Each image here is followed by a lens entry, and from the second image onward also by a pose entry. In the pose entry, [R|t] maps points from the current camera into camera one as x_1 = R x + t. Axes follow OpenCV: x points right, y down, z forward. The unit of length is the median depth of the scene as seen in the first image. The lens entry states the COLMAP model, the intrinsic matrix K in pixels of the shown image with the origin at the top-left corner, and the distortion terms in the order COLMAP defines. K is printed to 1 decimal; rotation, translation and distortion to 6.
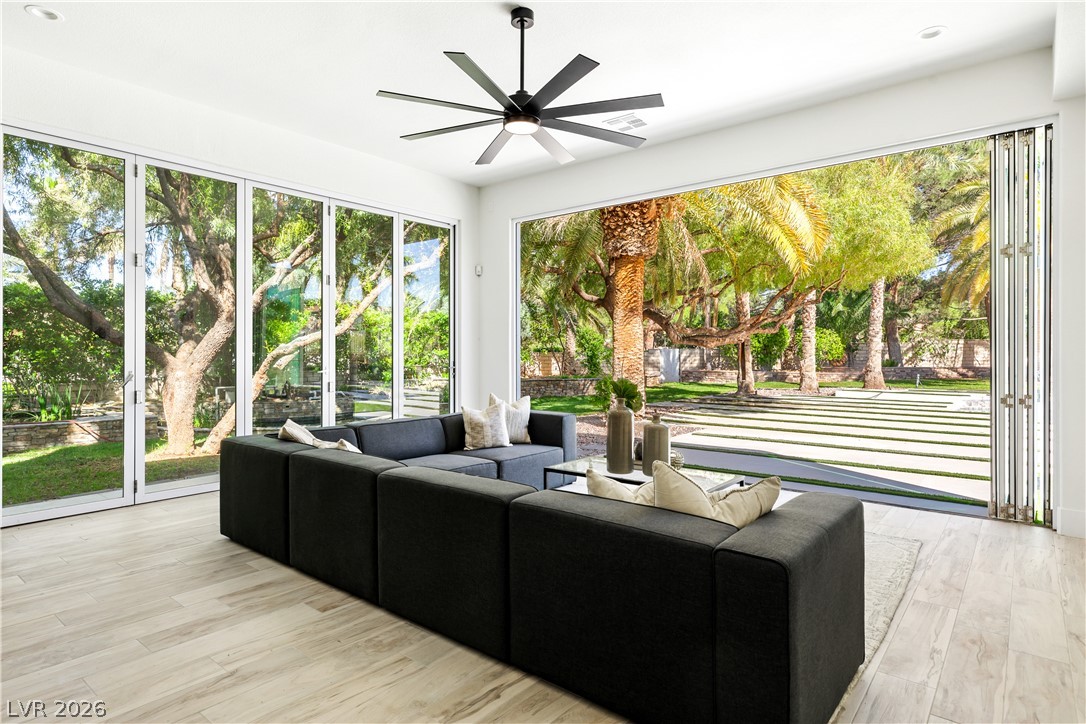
lens RADIAL K [[592.2, 0, 540.4], [0, 592.2, 351.1], [0, 0, 1]] dist [0.004824, -0.000221]
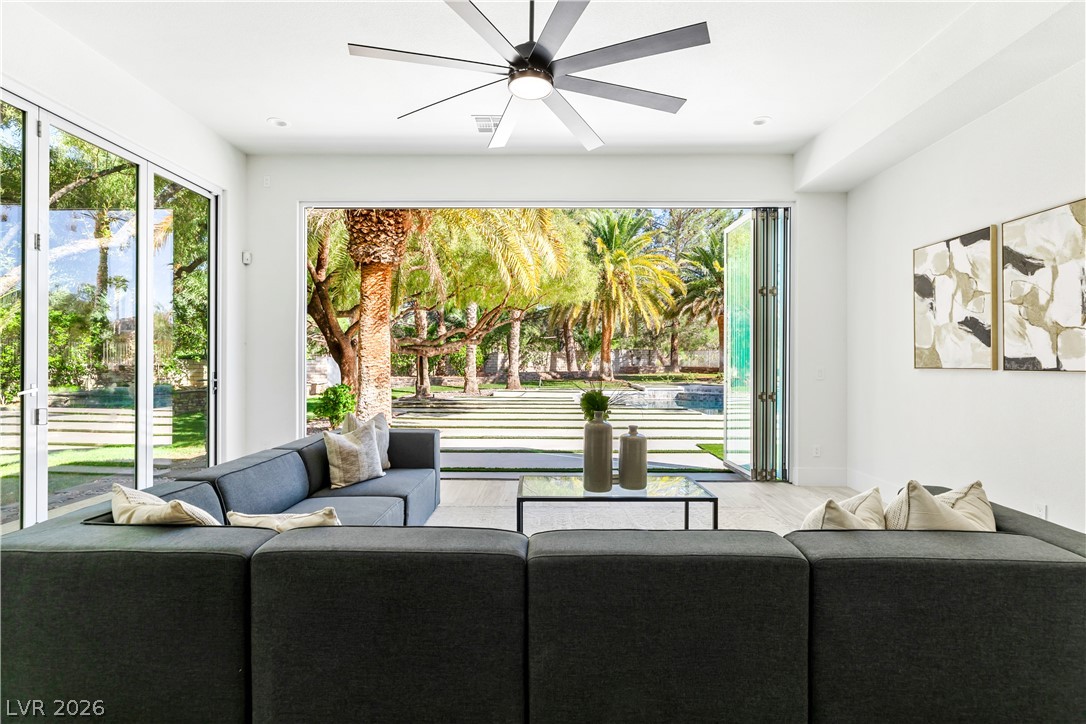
lens RADIAL K [[512.8, 0, 539.5], [0, 512.8, 362.2], [0, 0, 1]] dist [-0.005305, 0.001900]
pose [[0.782902, 0.001796, 0.622143, -0.117267], [-0.005414, 0.999978, 0.003927, -0.000287], [-0.622122, -0.006443, 0.782894, 0.111079]]
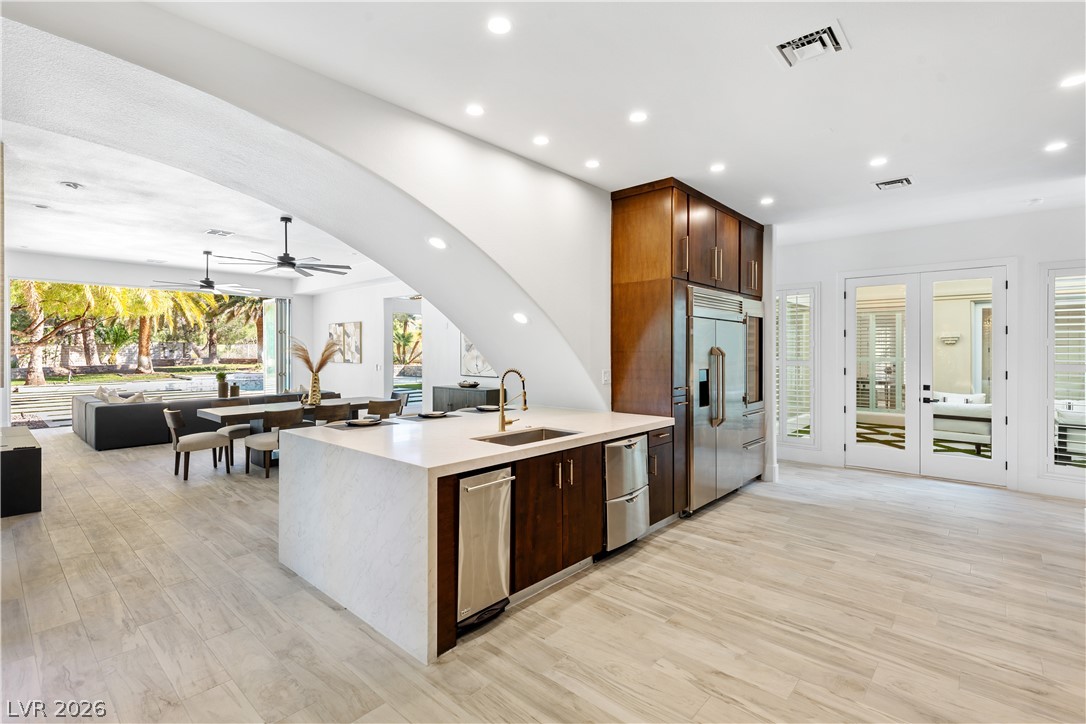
lens RADIAL K [[512.1, 0, 538.1], [0, 512.1, 352.2], [0, 0, 1]] dist [0.011063, -0.001382]
pose [[0.058284, -0.004723, 0.998289, -0.644492], [-0.001039, 0.999988, 0.004792, -0.018864], [-0.998299, -0.001317, 0.058278, -0.210126]]
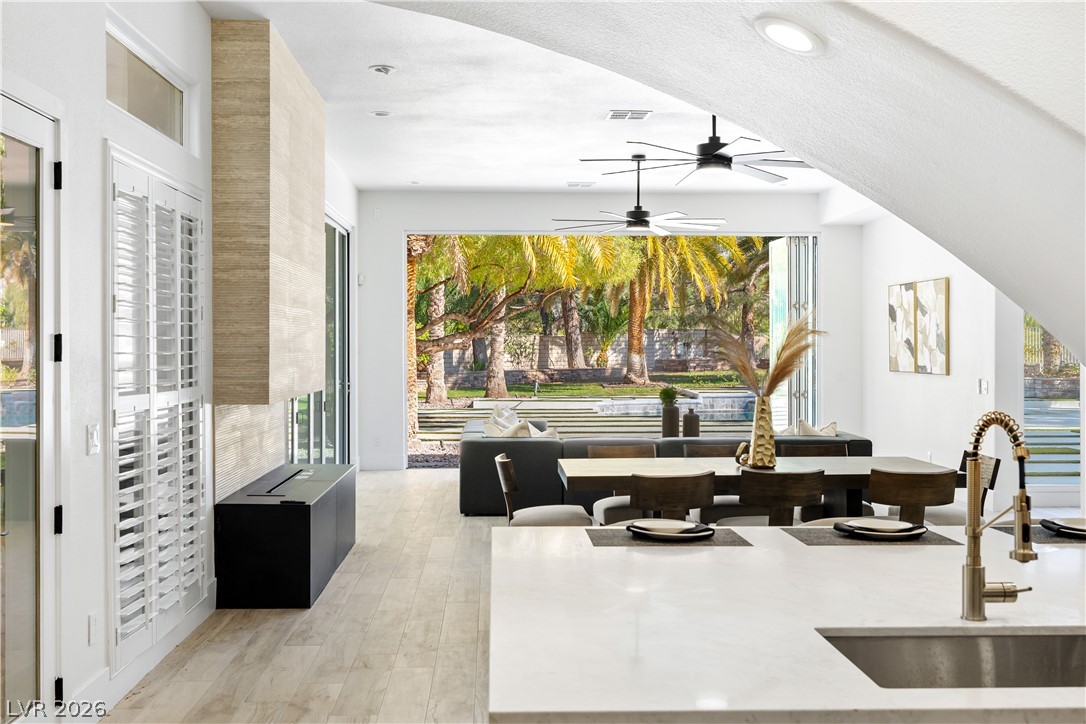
lens RADIAL K [[1104.9, 0, 536.1], [0, 1104.9, 355.1], [0, 0, 1]] dist [-0.017322, 0.000000]
pose [[0.746063, -0.008738, 0.665818, -0.554137], [0.000629, 0.999923, 0.012418, -0.020134], [-0.665875, -0.008846, 0.746011, -0.254464]]
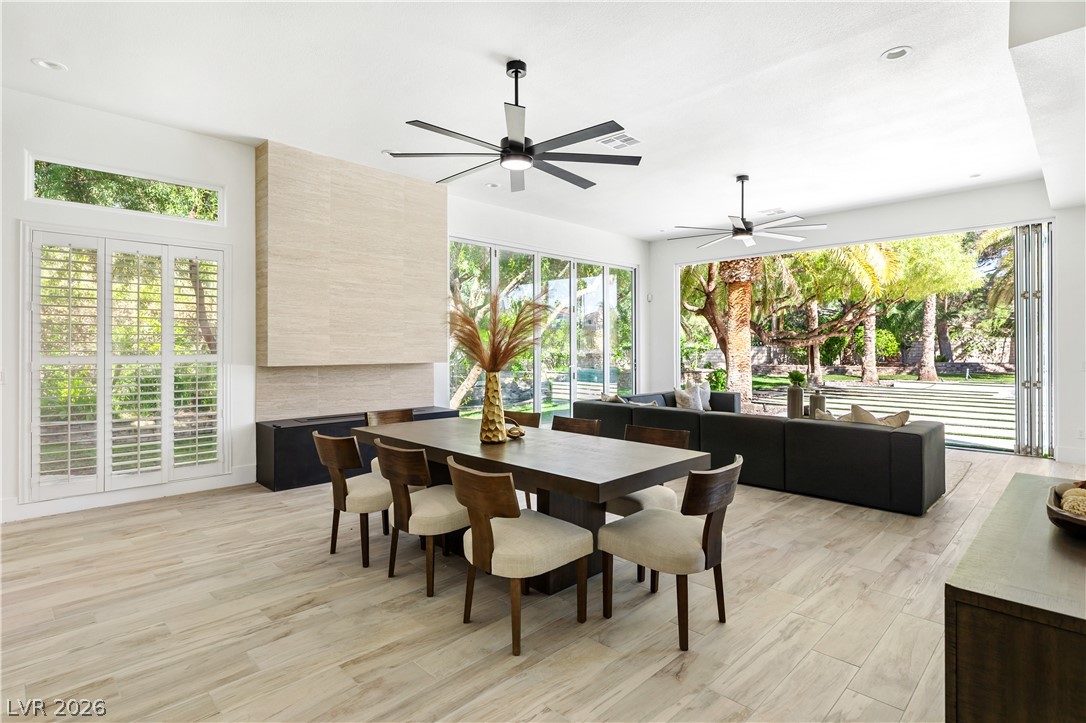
lens RADIAL K [[542.5, 0, 534.5], [0, 542.5, 344.4], [0, 0, 1]] dist [-0.005030, 0.000397]
pose [[0.994263, -0.002587, -0.106929, -0.128569], [0.002085, 0.999986, -0.004808, -0.007348], [0.106940, 0.004557, 0.994255, -0.199114]]
